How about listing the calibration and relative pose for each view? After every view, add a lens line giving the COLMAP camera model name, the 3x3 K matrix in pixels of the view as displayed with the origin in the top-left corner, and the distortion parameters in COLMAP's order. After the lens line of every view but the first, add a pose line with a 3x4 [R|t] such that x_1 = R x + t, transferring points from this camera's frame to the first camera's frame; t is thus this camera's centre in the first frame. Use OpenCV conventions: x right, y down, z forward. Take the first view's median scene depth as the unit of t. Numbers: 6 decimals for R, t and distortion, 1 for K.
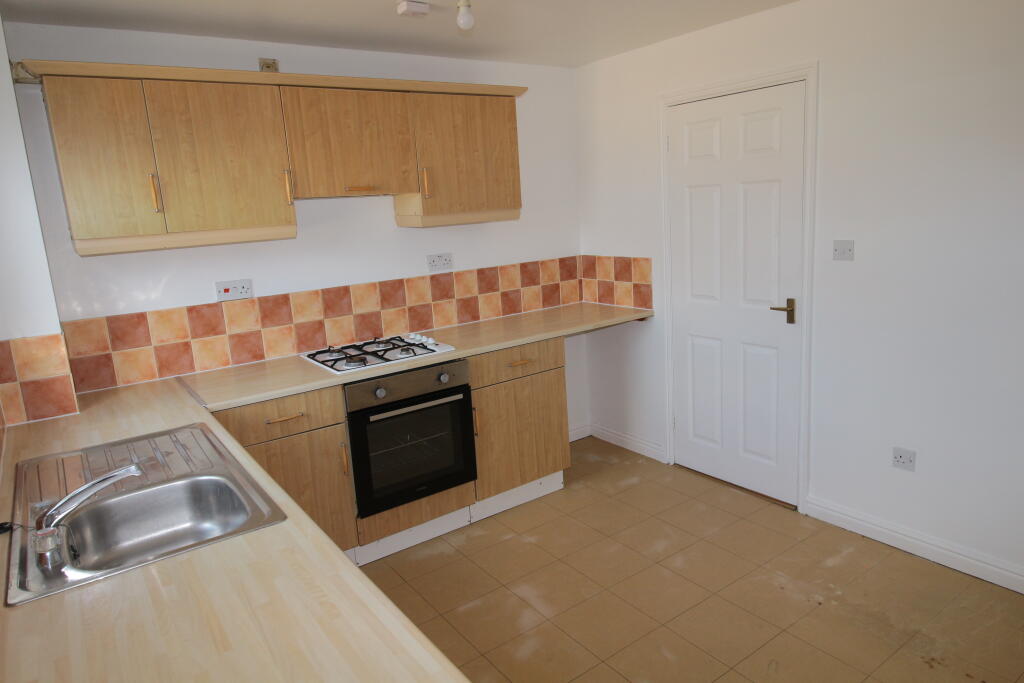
lens RADIAL K [[655.8, 0, 515.0], [0, 655.8, 339.6], [0, 0, 1]] dist [0.001534, -0.001215]
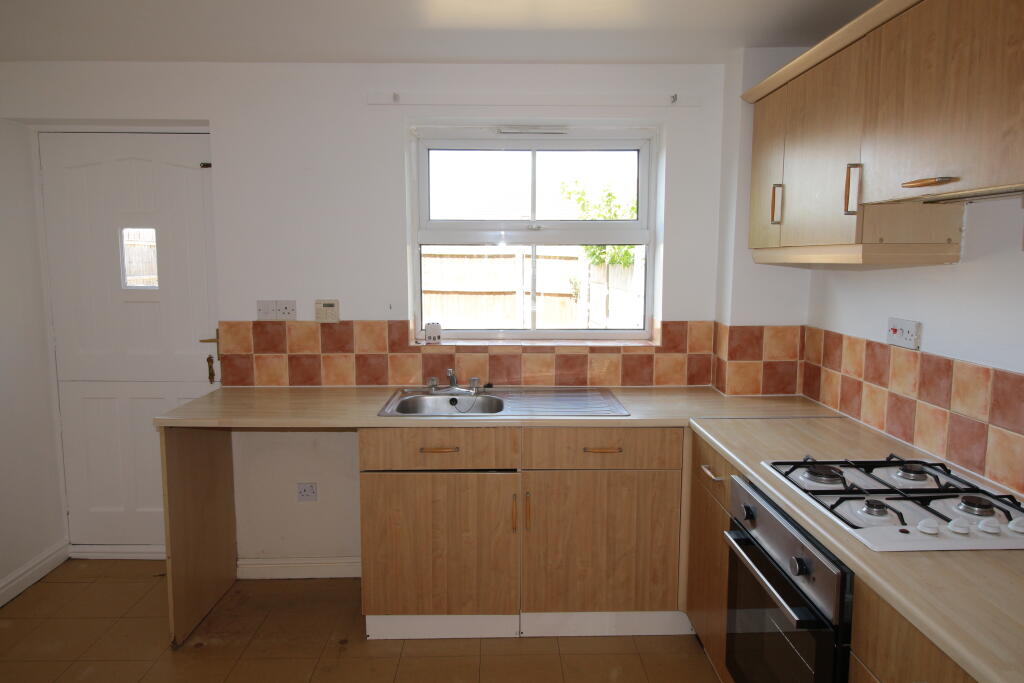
lens RADIAL K [[655.8, 0, 509.4], [0, 655.8, 338.6], [0, 0, 1]] dist [0.001534, -0.001215]
pose [[-0.566367, 0.162843, -0.807905, 0.369621], [-0.135787, 0.948451, 0.286363, -0.206987], [0.812890, 0.271889, -0.515060, 0.984989]]
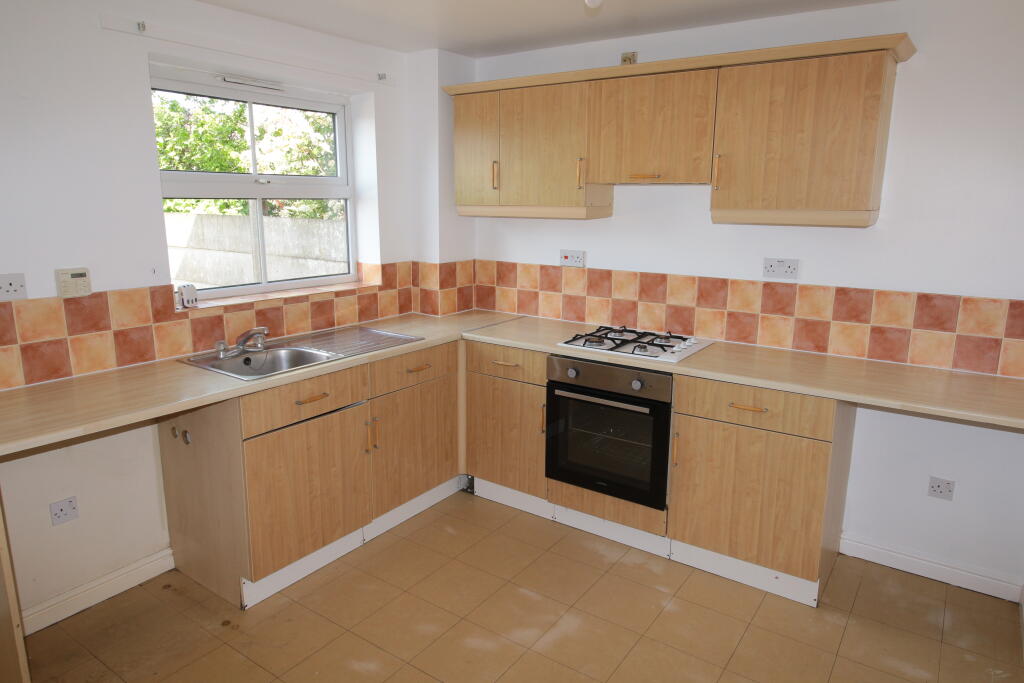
lens RADIAL K [[655.8, 0, 514.5], [0, 655.8, 339.2], [0, 0, 1]] dist [0.001534, -0.001215]
pose [[0.332386, 0.261271, -0.906232, 0.627525], [-0.223297, 0.955345, 0.193530, -0.136839], [0.916329, 0.138032, 0.375884, 0.461803]]
